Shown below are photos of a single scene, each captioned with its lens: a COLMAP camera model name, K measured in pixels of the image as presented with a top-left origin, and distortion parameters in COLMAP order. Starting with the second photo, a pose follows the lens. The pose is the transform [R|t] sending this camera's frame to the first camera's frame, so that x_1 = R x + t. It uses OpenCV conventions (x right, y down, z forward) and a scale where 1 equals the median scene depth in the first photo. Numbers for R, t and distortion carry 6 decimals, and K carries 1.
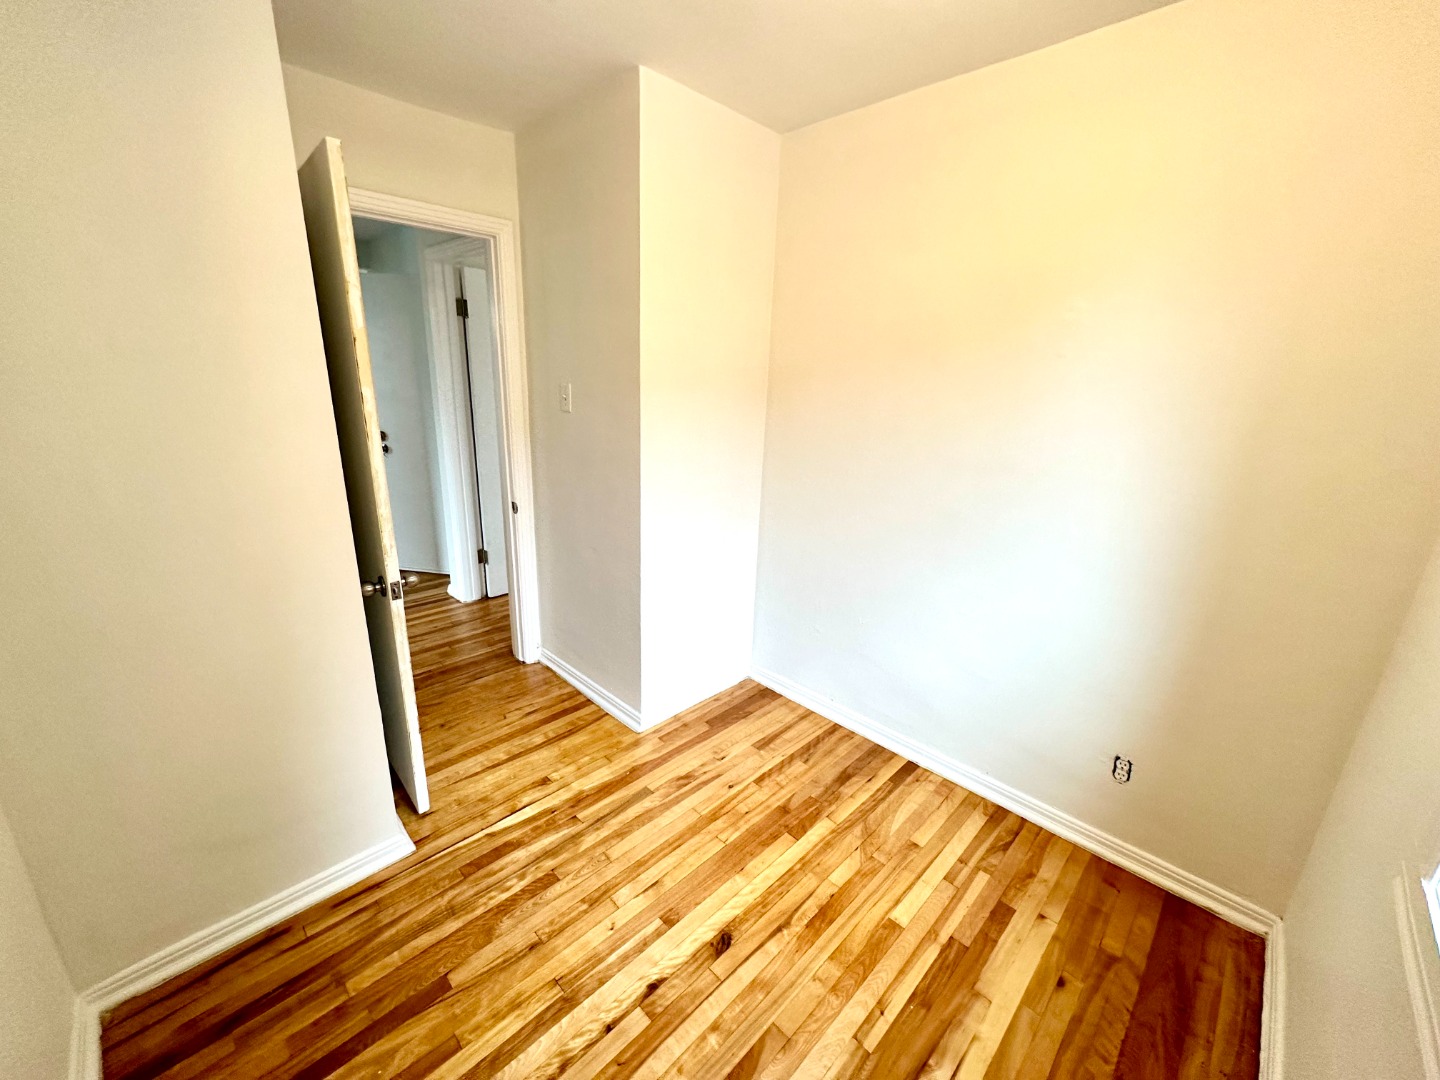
lens RADIAL K [[573.7, 0, 720.1], [0, 573.7, 539.8], [0, 0, 1]] dist [-0.003434, 0.000915]
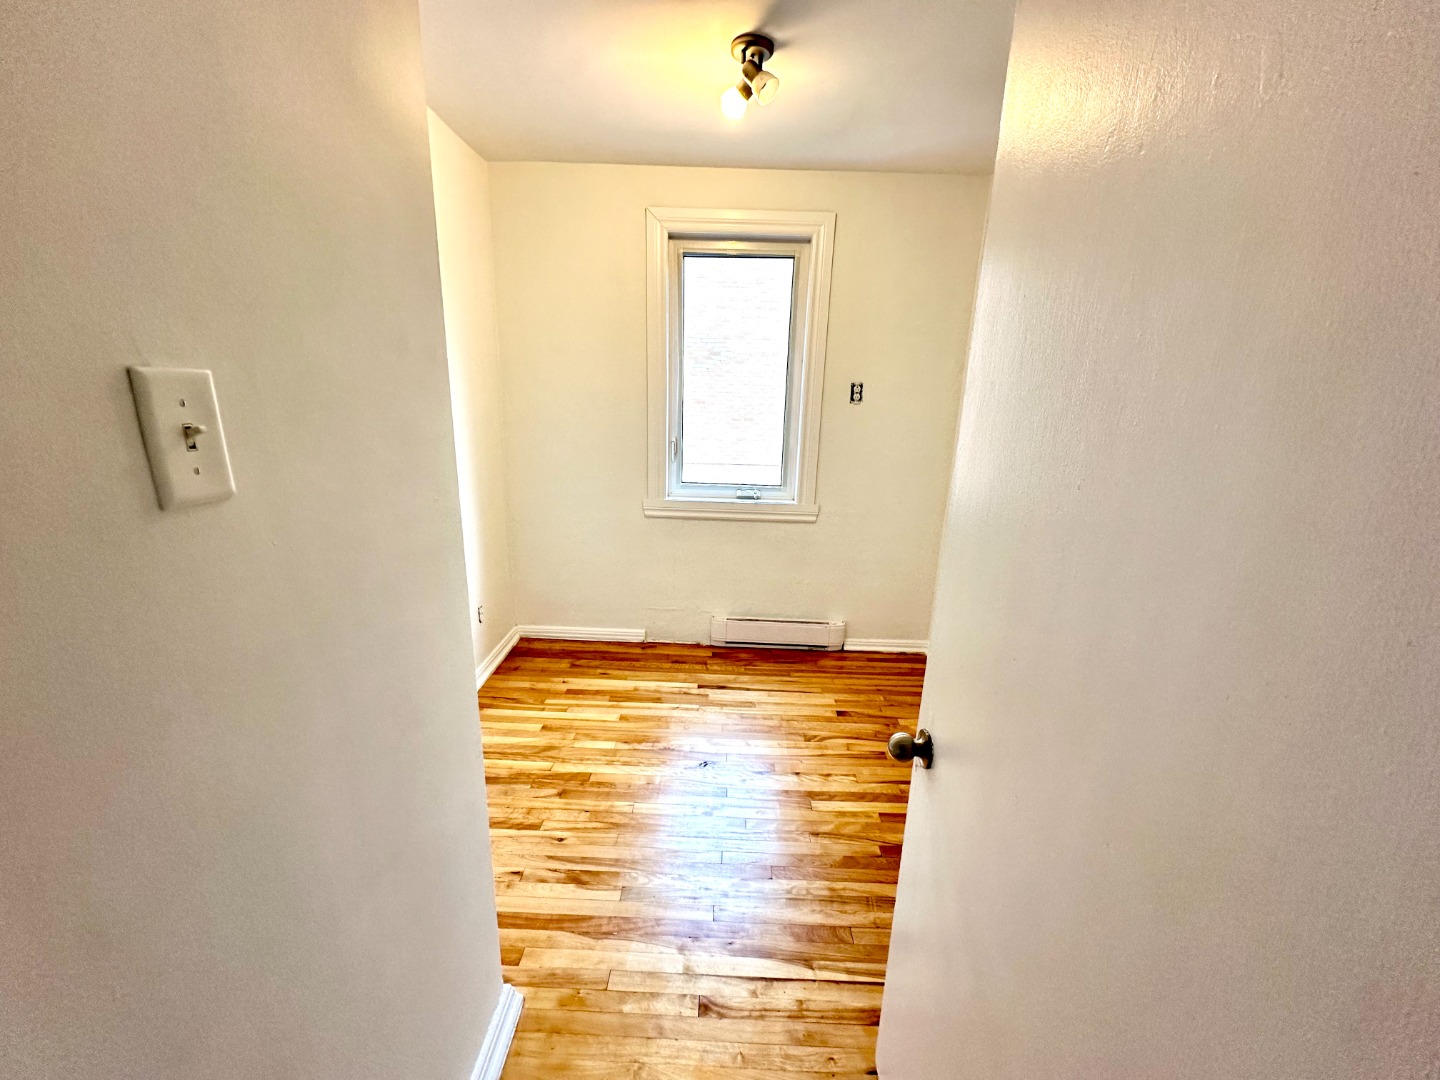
lens RADIAL K [[573.7, 0, 718.5], [0, 573.7, 541.1], [0, 0, 1]] dist [-0.003434, 0.000915]
pose [[-0.691228, -0.237931, 0.682344, -0.660455], [0.151455, 0.875570, 0.458735, -0.337624], [-0.706587, 0.420435, -0.569183, 1.198663]]
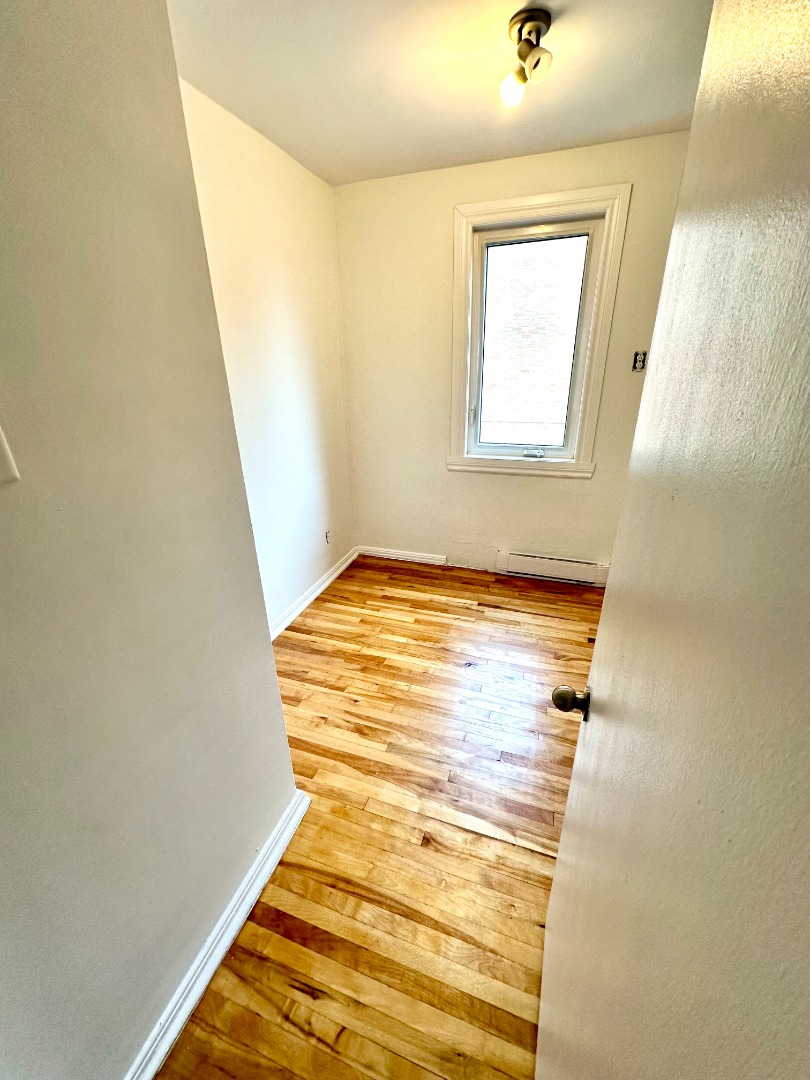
lens RADIAL K [[430.3, 0, 404.1], [0, 430.3, 539.6], [0, 0, 1]] dist [-0.003434, 0.000915]
pose [[-0.438514, -0.370357, 0.818866, -0.693452], [0.257878, 0.820976, 0.509409, -0.316269], [-0.860932, 0.434551, -0.264503, 1.061999]]
